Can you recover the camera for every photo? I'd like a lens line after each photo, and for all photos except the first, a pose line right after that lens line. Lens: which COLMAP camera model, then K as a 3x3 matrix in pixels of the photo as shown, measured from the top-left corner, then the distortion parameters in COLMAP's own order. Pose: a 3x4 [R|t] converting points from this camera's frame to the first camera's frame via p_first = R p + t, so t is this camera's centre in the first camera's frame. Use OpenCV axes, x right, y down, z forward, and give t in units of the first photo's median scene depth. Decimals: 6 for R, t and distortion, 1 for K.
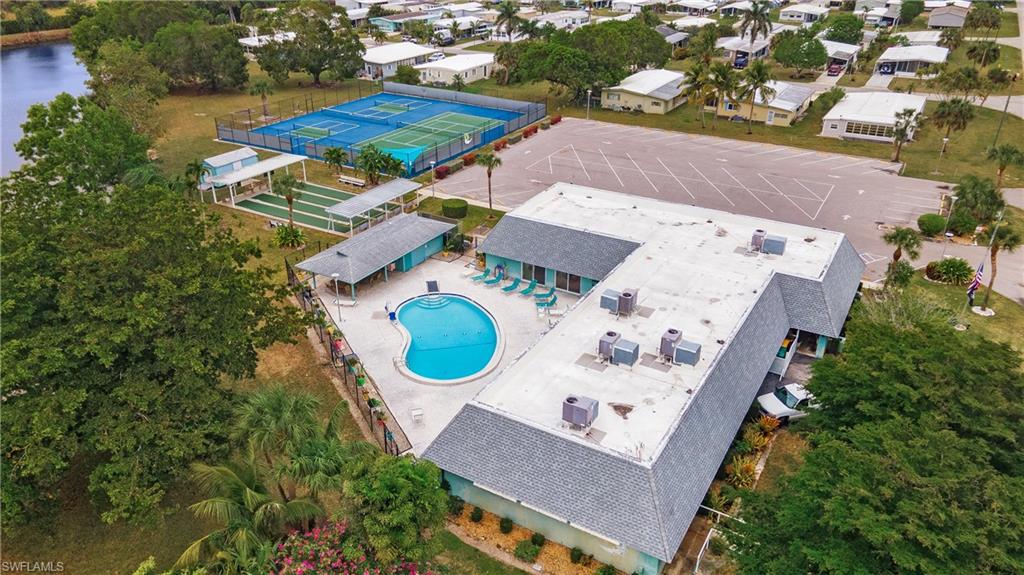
lens RADIAL K [[735.1, 0, 511.0], [0, 735.1, 305.7], [0, 0, 1]] dist [0.045083, -0.001602]
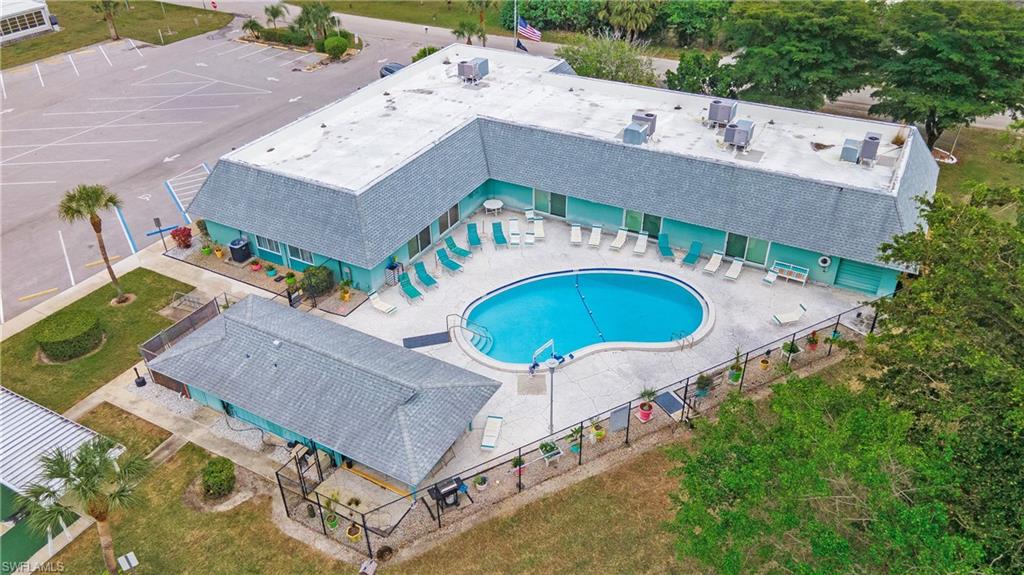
lens RADIAL K [[735.1, 0, 511.0], [0, 735.1, 305.7], [0, 0, 1]] dist [0.045083, -0.001602]
pose [[-0.021316, -0.586161, 0.809914, -0.540436], [0.479049, 0.705058, 0.522882, -0.304890], [-0.877530, 0.399134, 0.265771, 0.715522]]
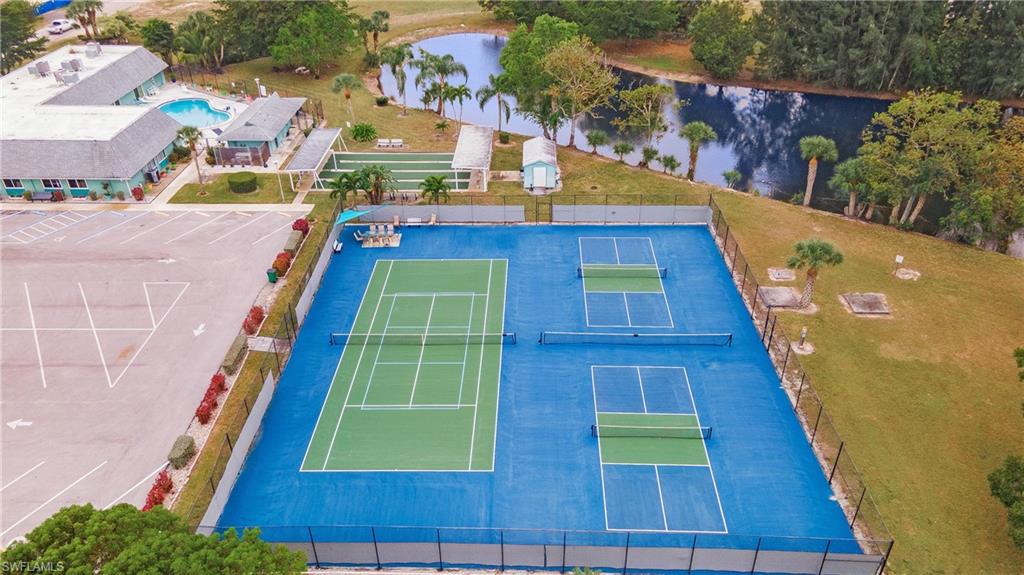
lens RADIAL K [[735.1, 0, 511.0], [0, 735.1, 305.7], [0, 0, 1]] dist [0.045083, -0.001602]
pose [[-0.879720, 0.263681, -0.395683, 0.046725], [-0.213416, 0.524666, 0.824123, -1.072416], [0.424907, 0.809443, -0.405286, 1.949210]]
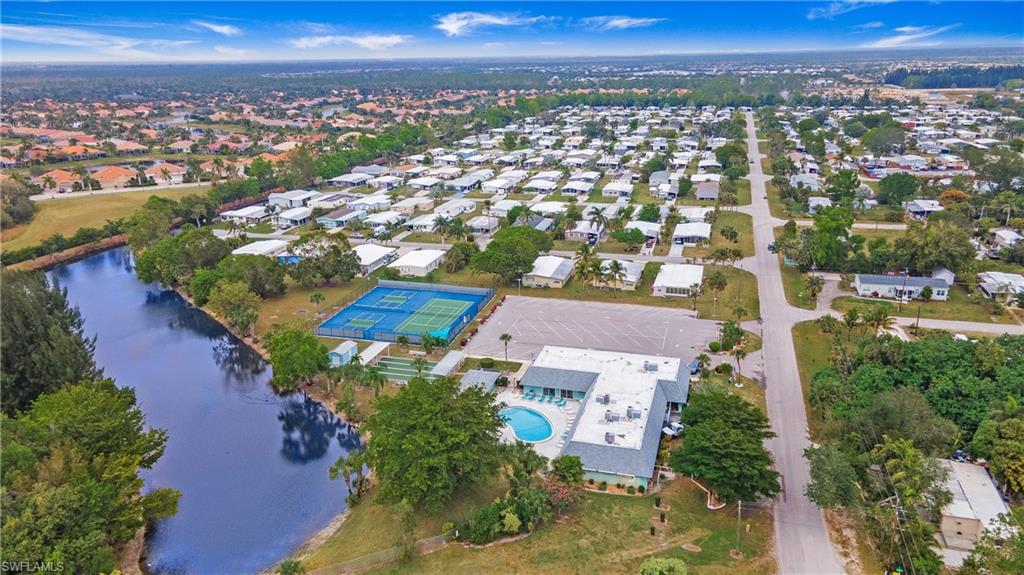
lens RADIAL K [[735.1, 0, 511.0], [0, 735.1, 305.7], [0, 0, 1]] dist [0.045083, -0.001602]
pose [[0.970444, -0.096730, 0.221094, -0.492295], [0.130085, 0.981334, -0.141641, -0.001965], [-0.203266, 0.166215, 0.964912, -1.009597]]
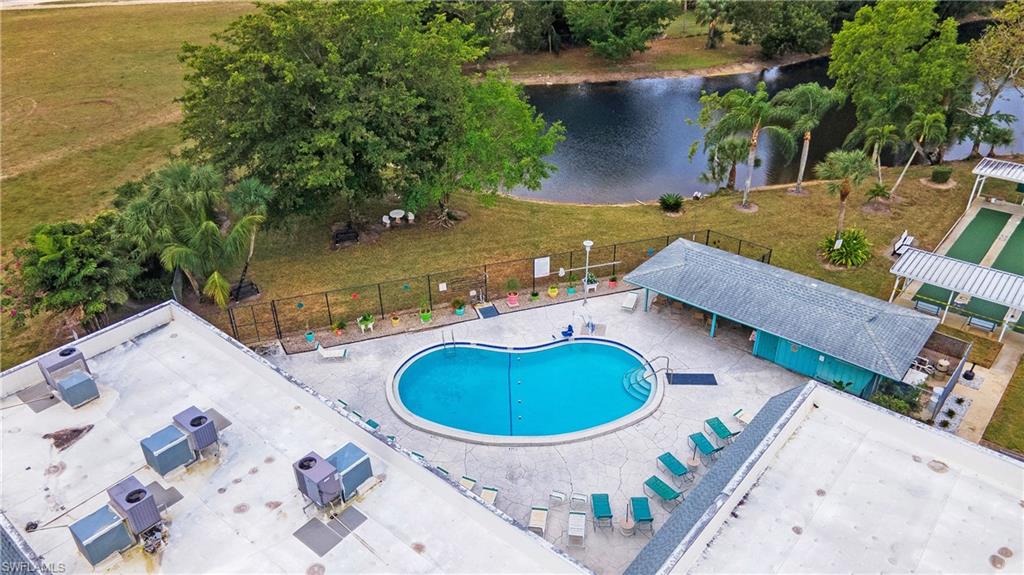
lens RADIAL K [[735.1, 0, 511.0], [0, 735.1, 305.7], [0, 0, 1]] dist [0.045083, -0.001602]
pose [[-0.172832, 0.525725, -0.832912, 0.354096], [-0.439736, 0.715496, 0.542860, -0.303534], [0.881340, 0.460085, 0.107519, 0.728708]]
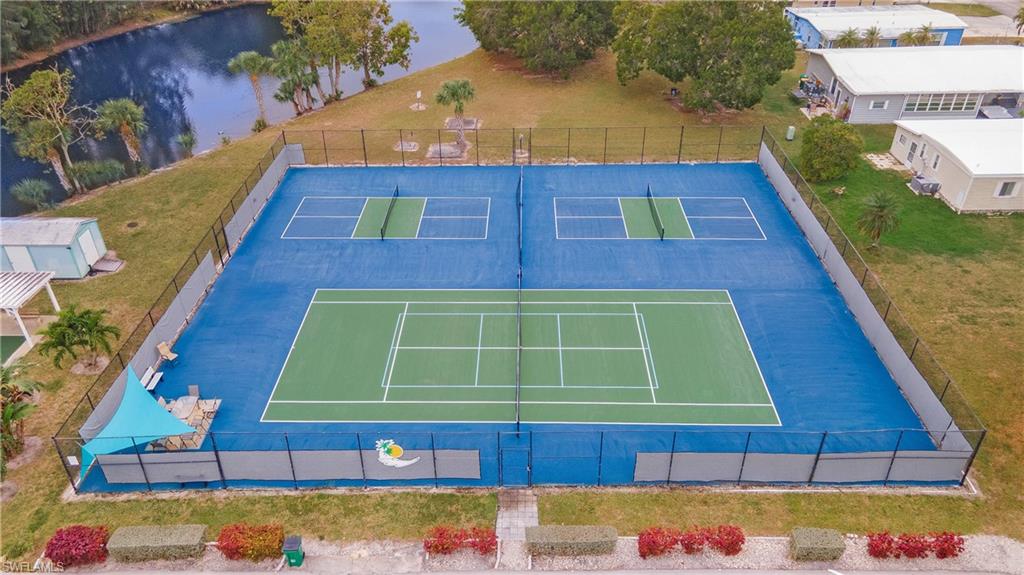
lens RADIAL K [[735.1, 0, 511.0], [0, 735.1, 305.7], [0, 0, 1]] dist [0.045083, -0.001602]
pose [[0.489306, 0.483942, -0.725520, 0.240662], [-0.394526, 0.864750, 0.310735, -0.590080], [0.777772, 0.134192, 0.614055, 1.244917]]
